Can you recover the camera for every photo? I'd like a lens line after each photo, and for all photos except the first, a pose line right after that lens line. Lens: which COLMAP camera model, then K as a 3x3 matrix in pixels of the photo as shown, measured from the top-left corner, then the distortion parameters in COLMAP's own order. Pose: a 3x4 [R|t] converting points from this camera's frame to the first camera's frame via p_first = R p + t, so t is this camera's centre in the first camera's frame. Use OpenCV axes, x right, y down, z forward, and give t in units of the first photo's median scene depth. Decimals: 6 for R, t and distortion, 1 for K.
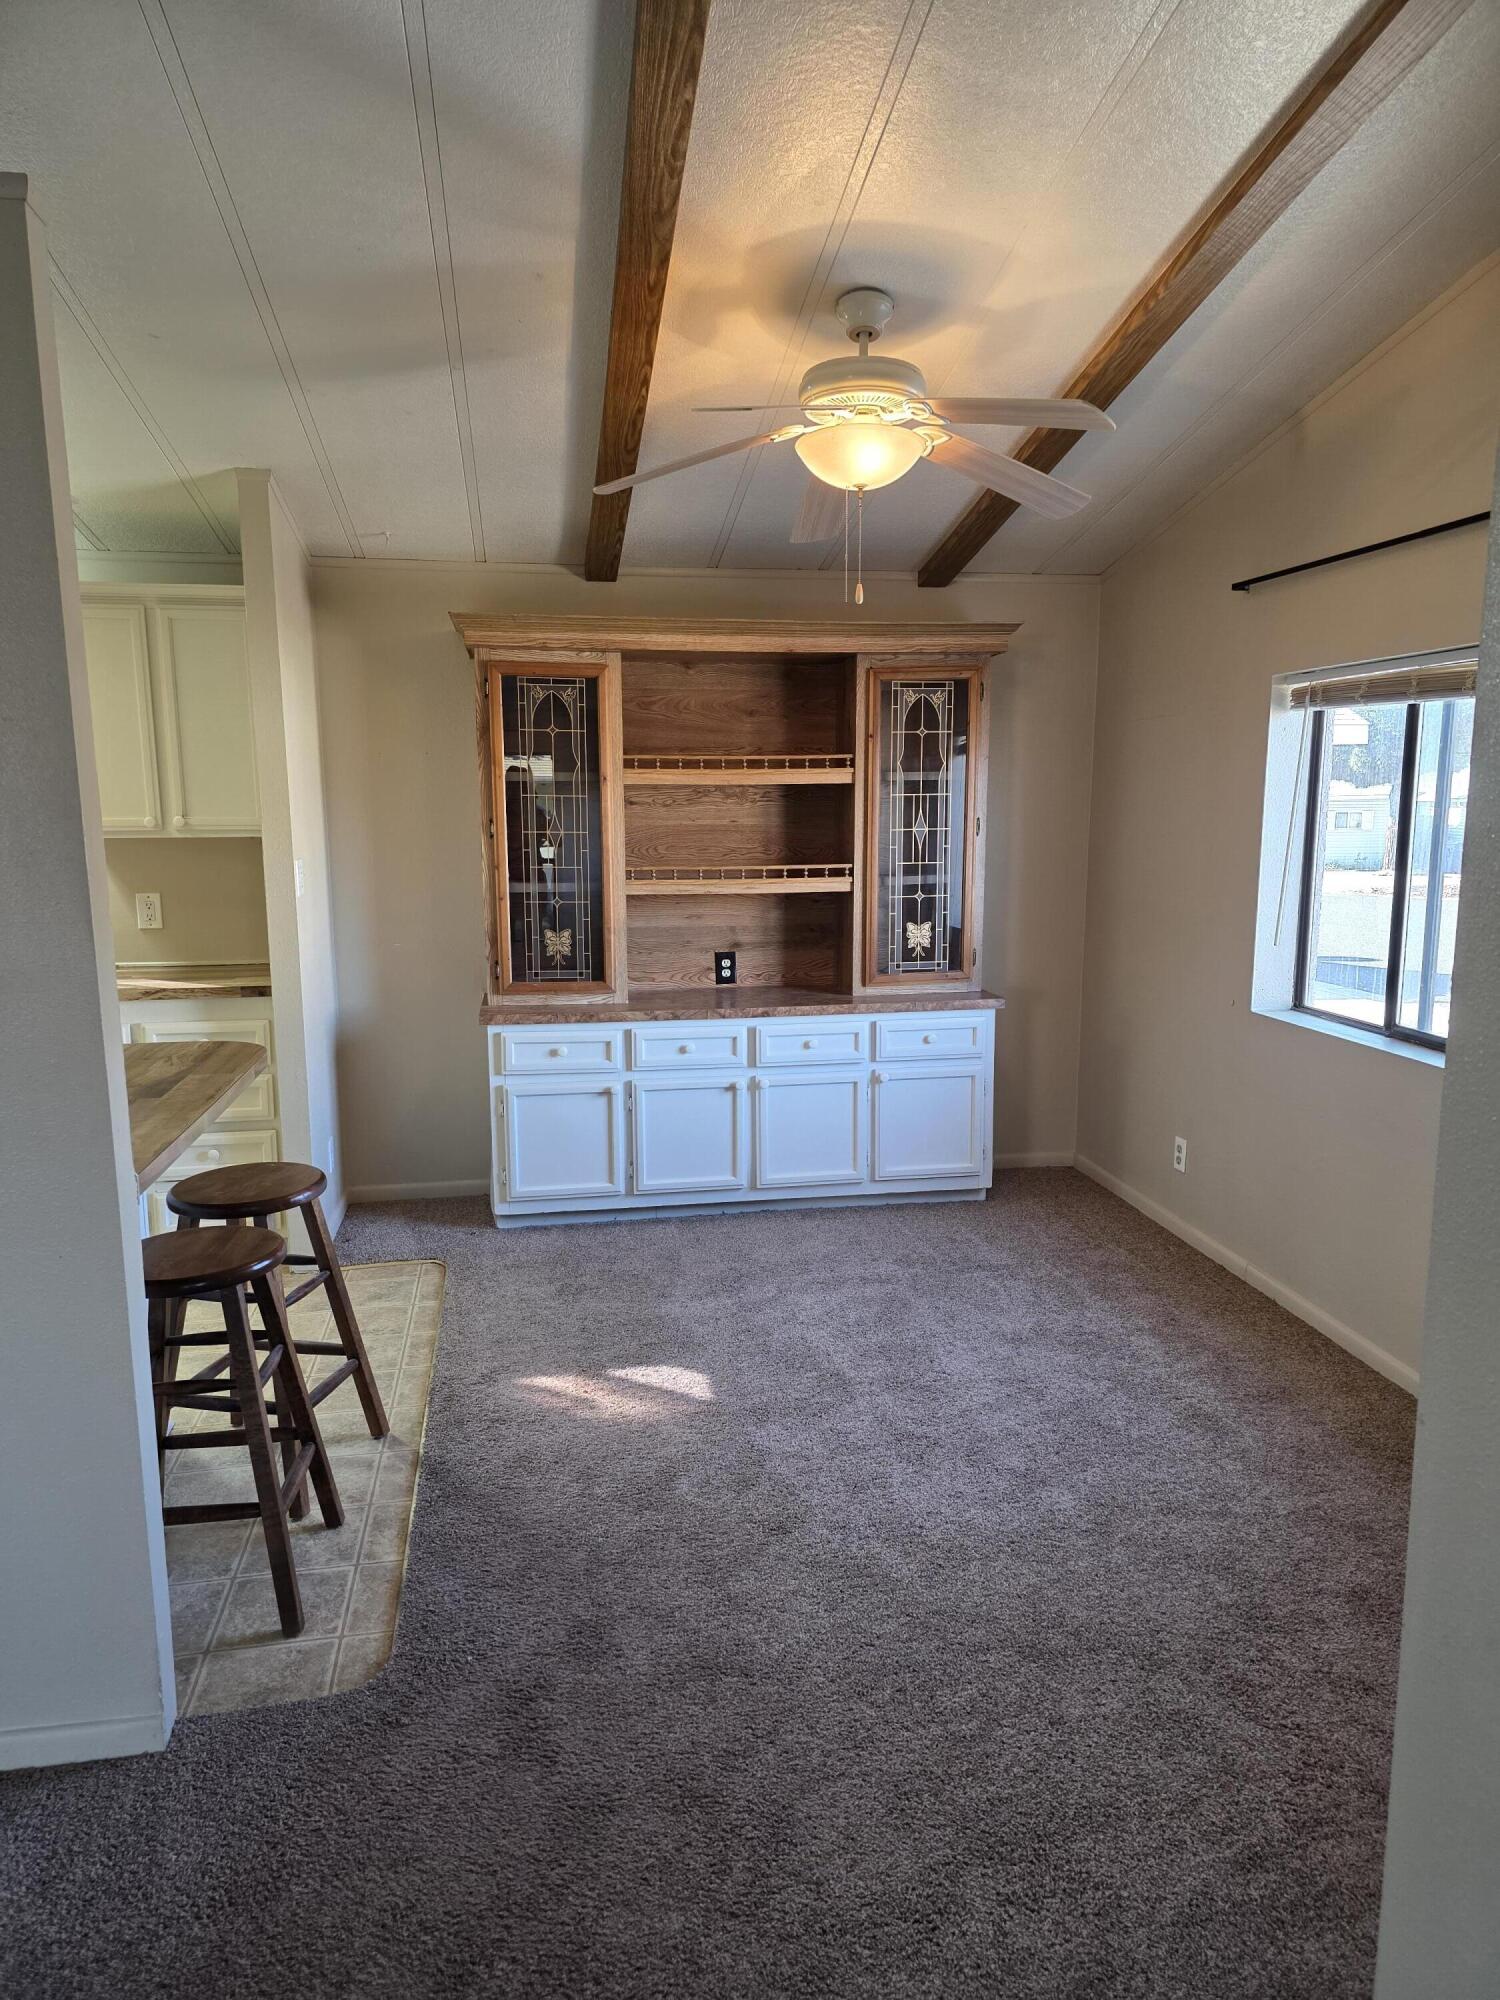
lens RADIAL K [[1330.5, 0, 730.4], [0, 1330.5, 1034.6], [0, 0, 1]] dist [0.064821, -0.054243]
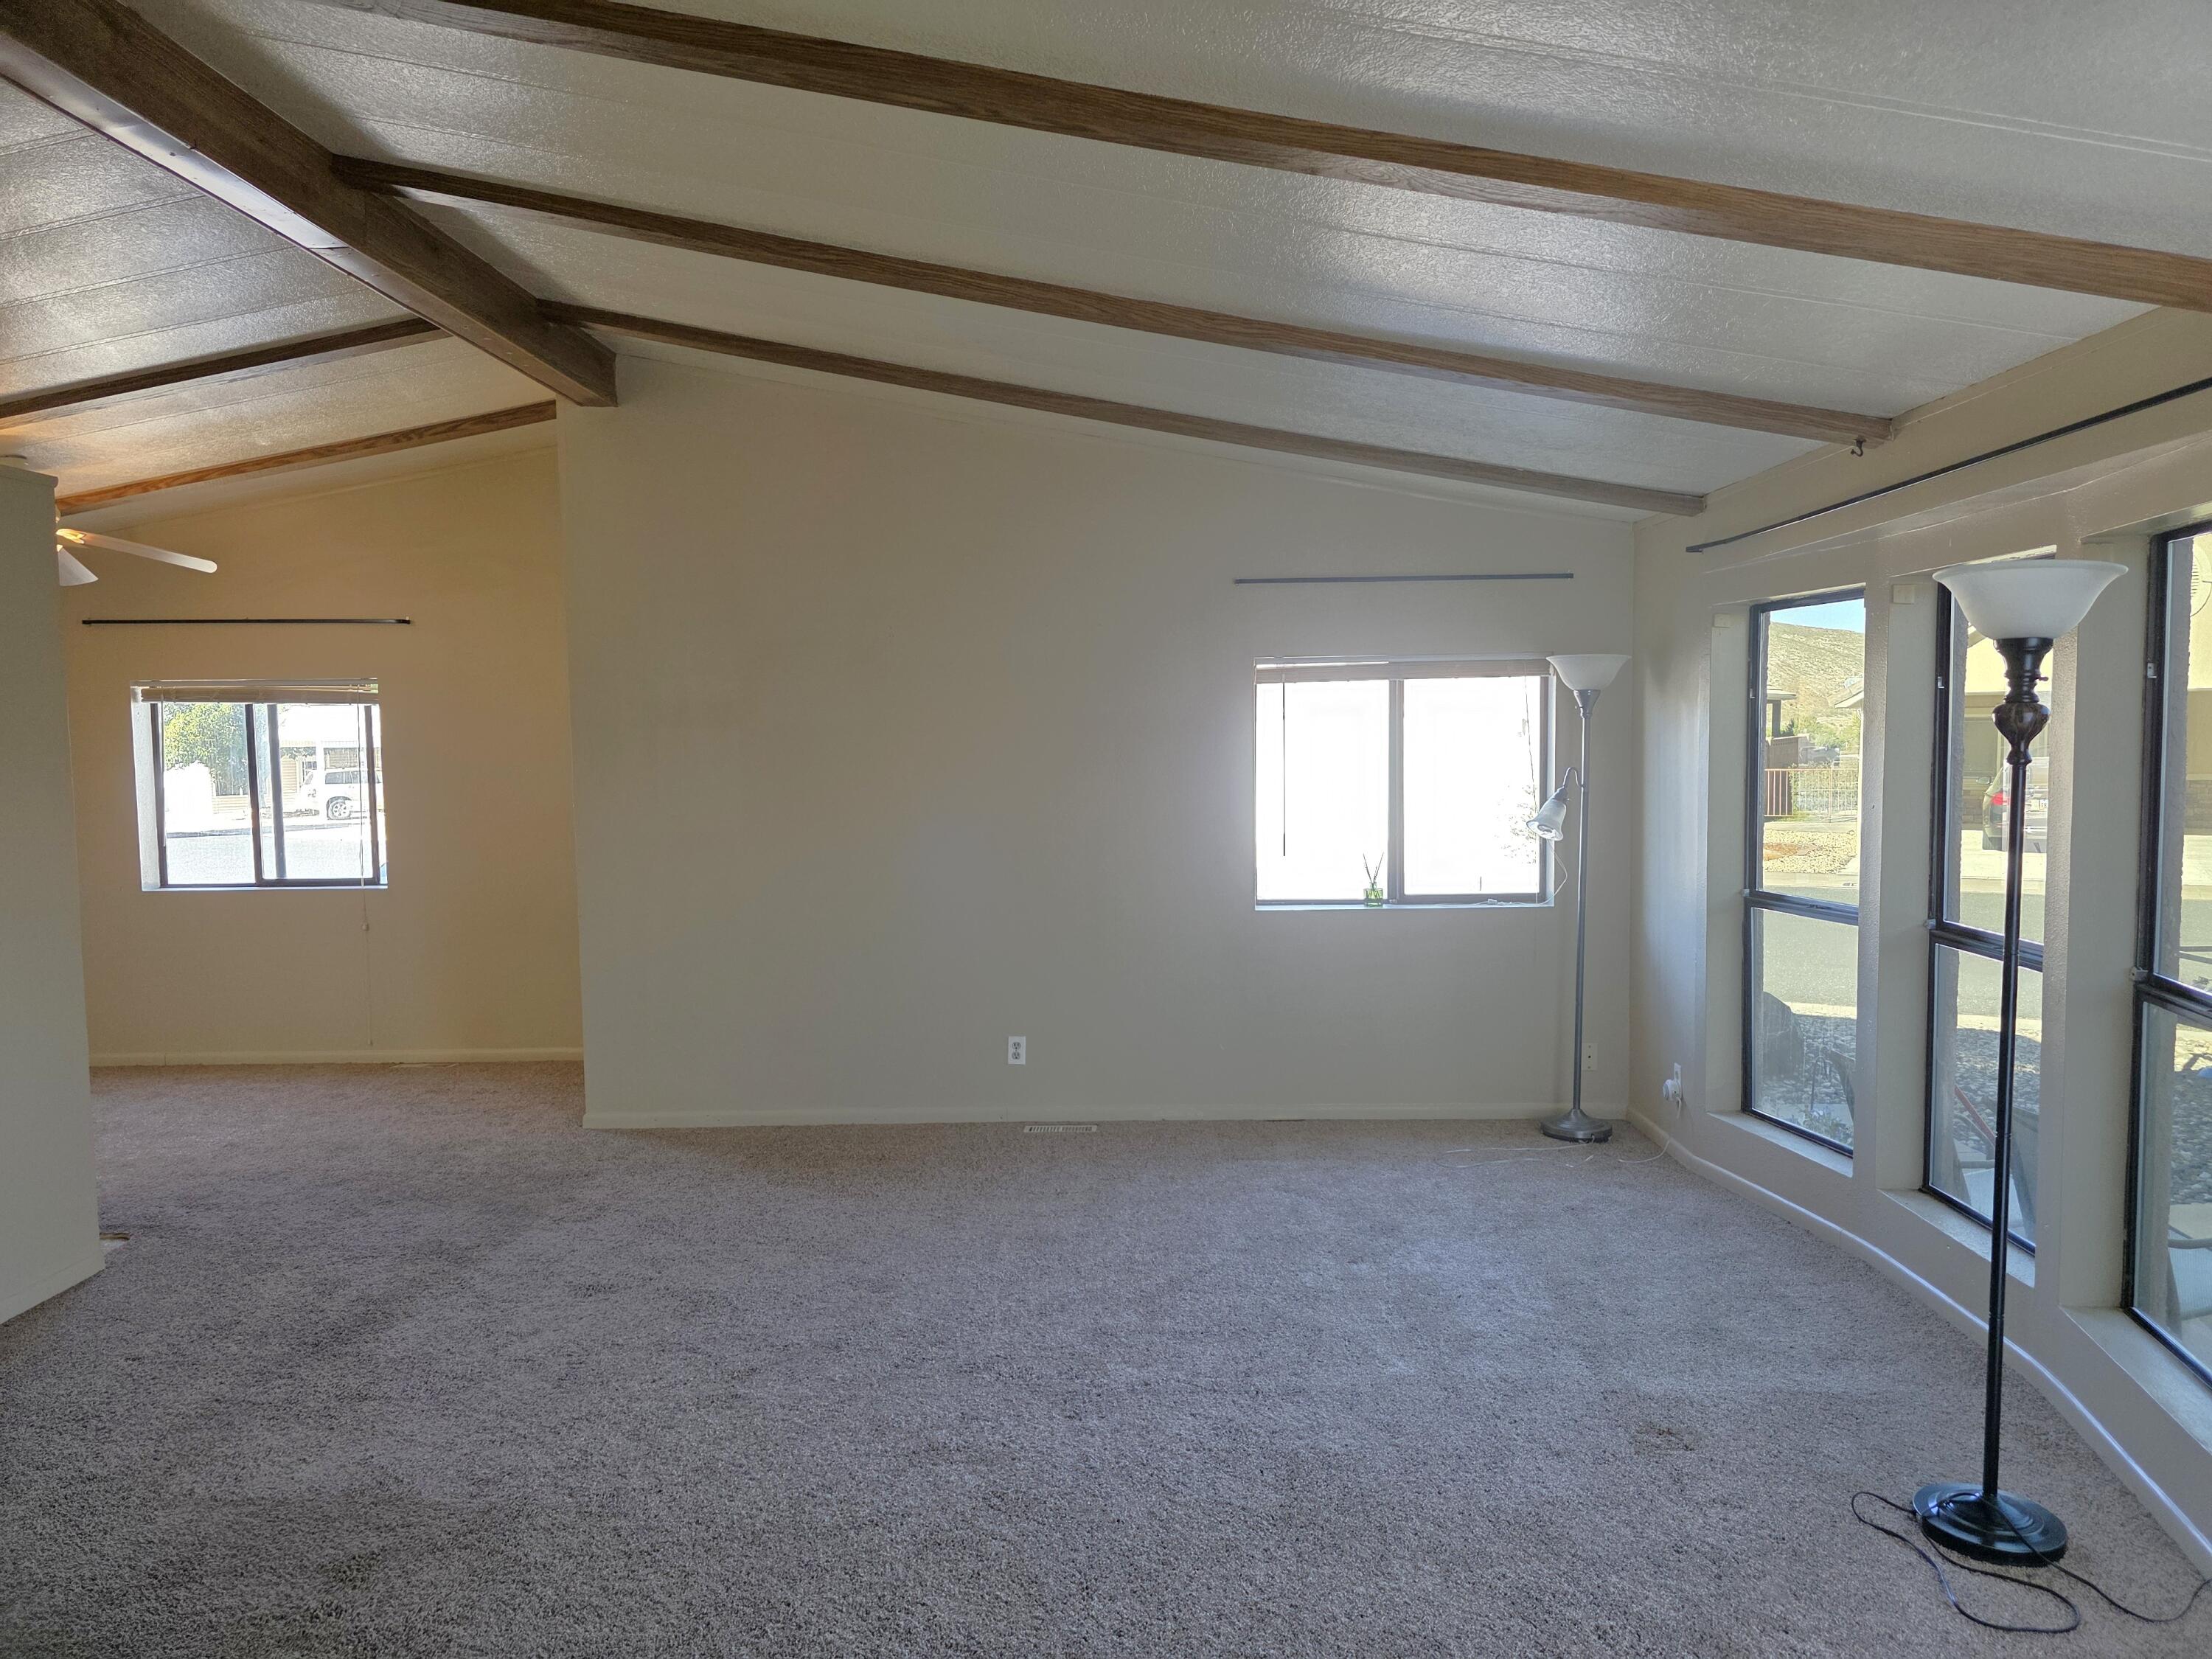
lens RADIAL K [[1471.5, 0, 1116.4], [0, 1471.5, 810.5], [0, 0, 1]] dist [0.064821, -0.054243]
pose [[0.175902, -0.047443, 0.983264, -0.960827], [0.186656, 0.982326, 0.014006, 0.066365], [-0.966550, 0.181068, 0.181649, -0.362426]]
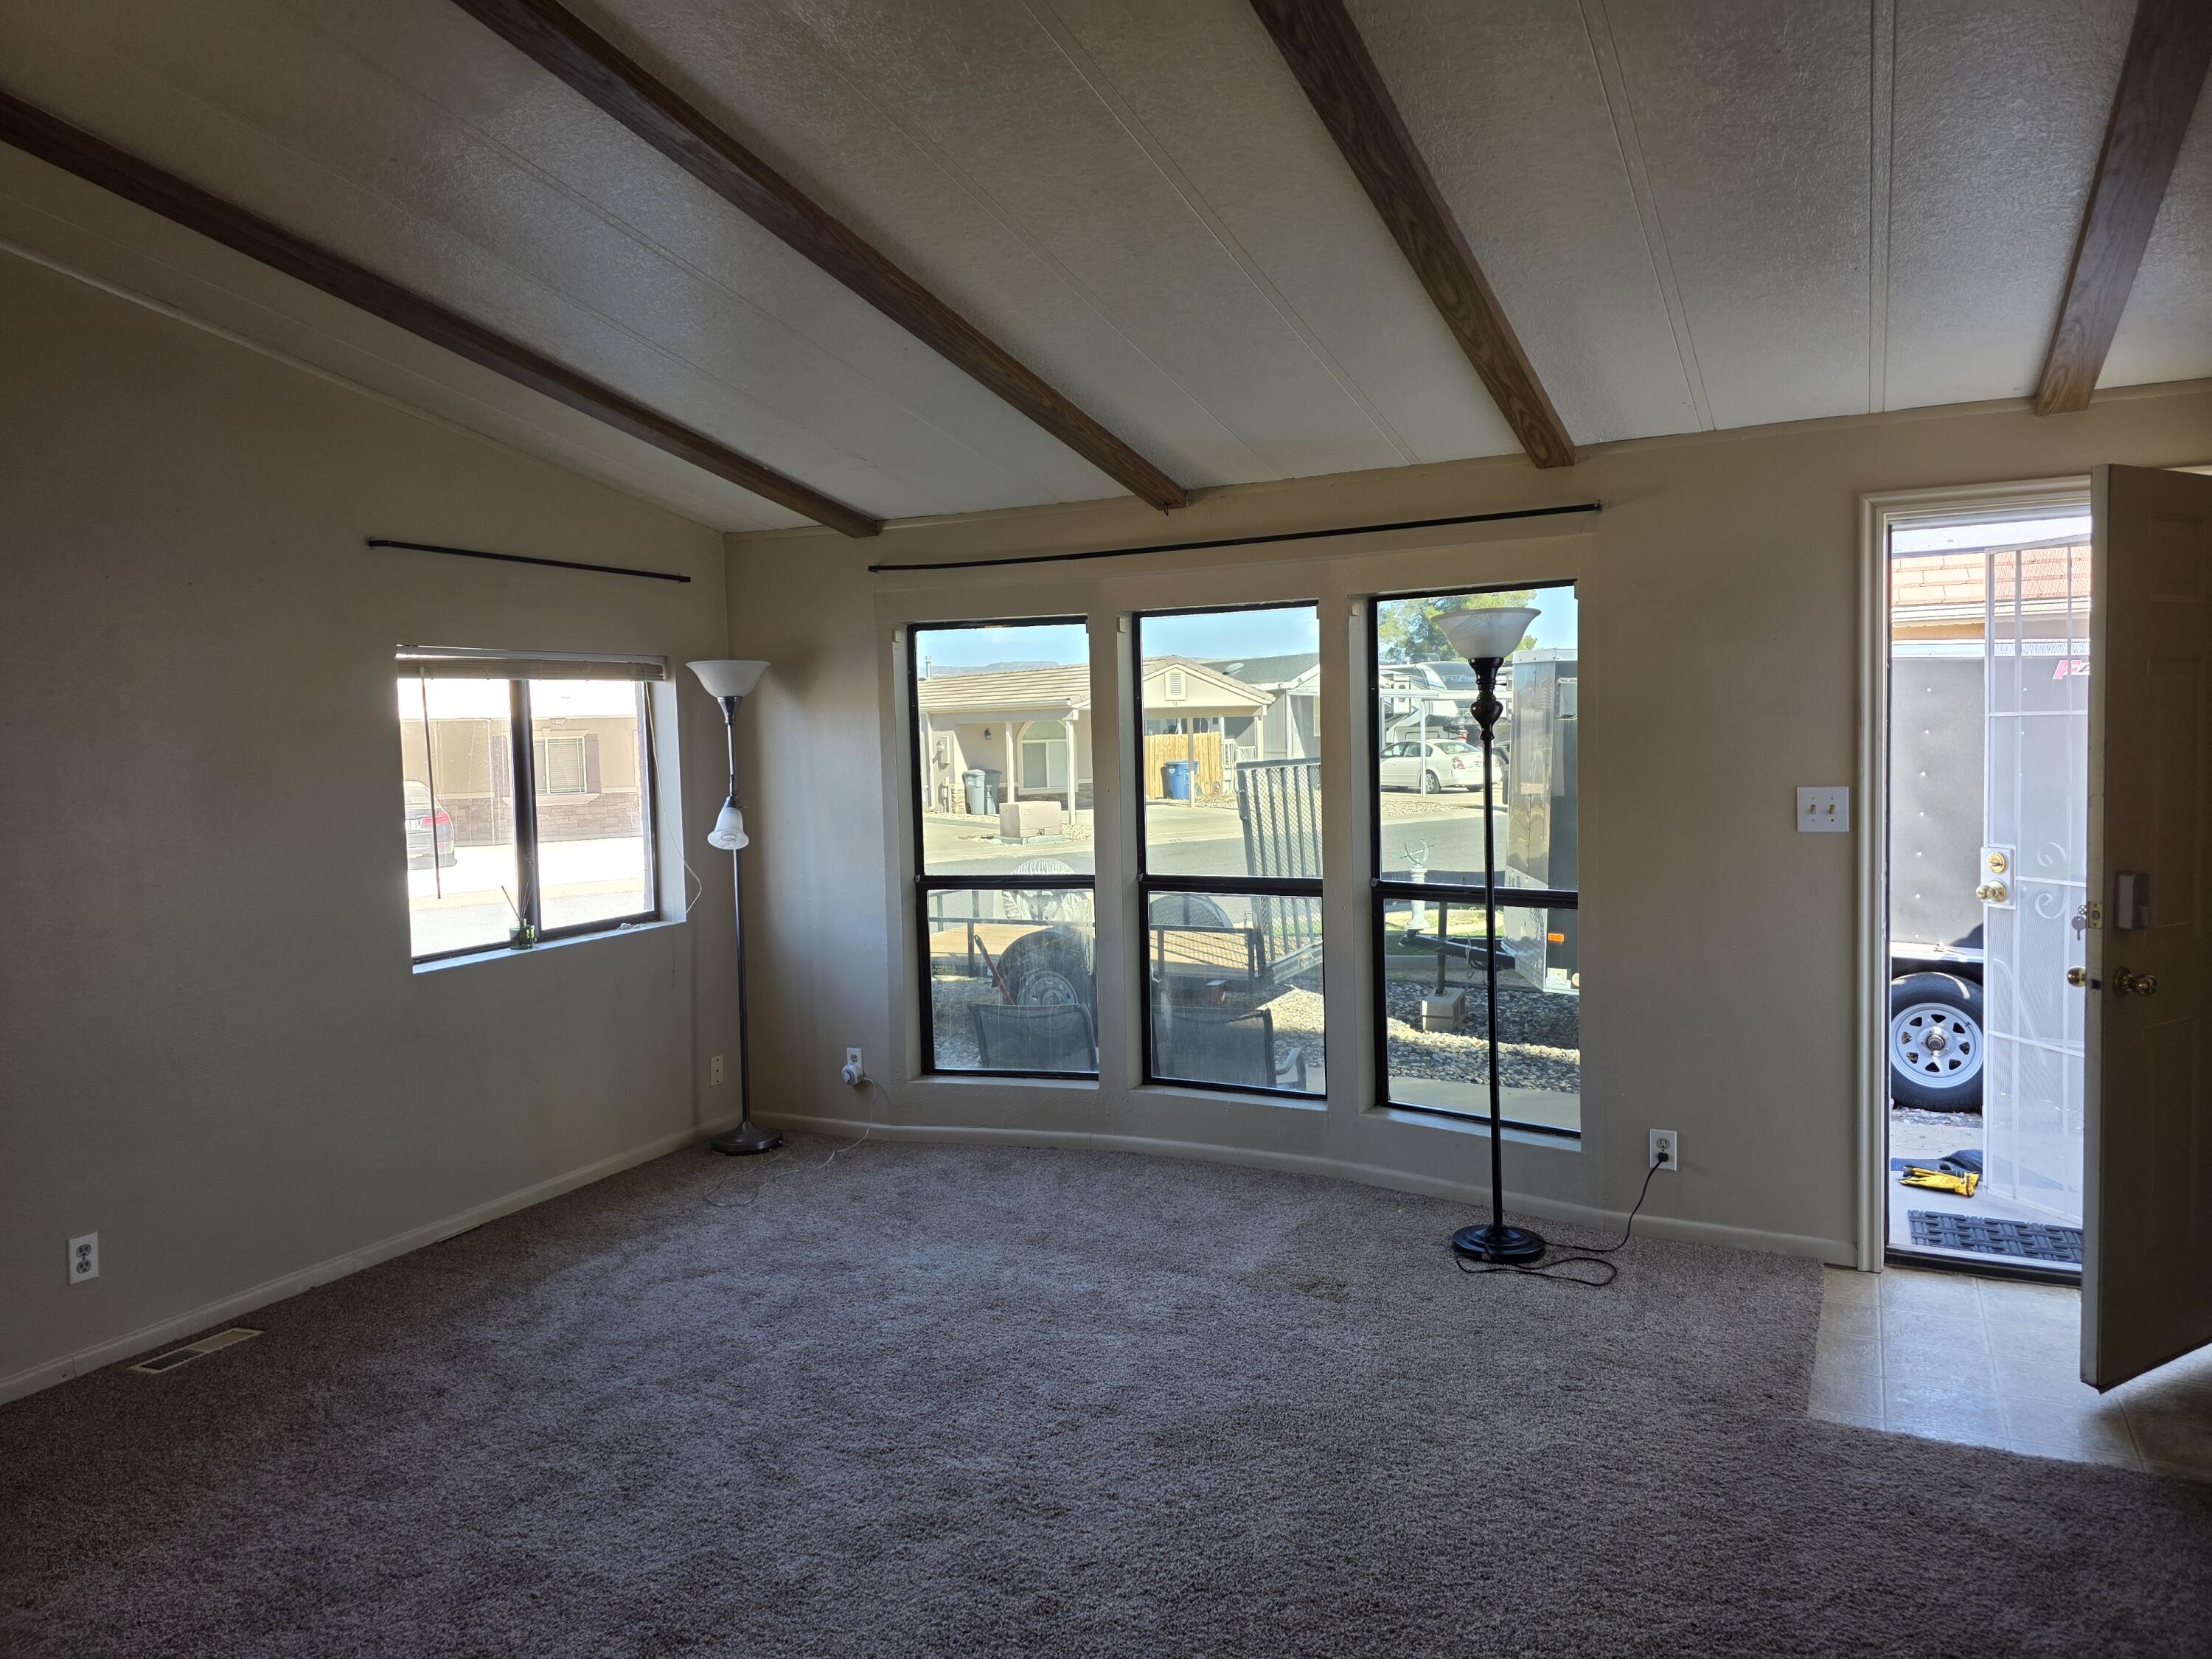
lens RADIAL K [[1471.5, 0, 1114.9], [0, 1471.5, 795.3], [0, 0, 1]] dist [0.064821, -0.054243]
pose [[-0.811421, 0.001153, 0.584461, -0.665929], [0.135352, 0.973184, 0.185993, -0.038908], [-0.568573, 0.230027, -0.789818, 0.224677]]
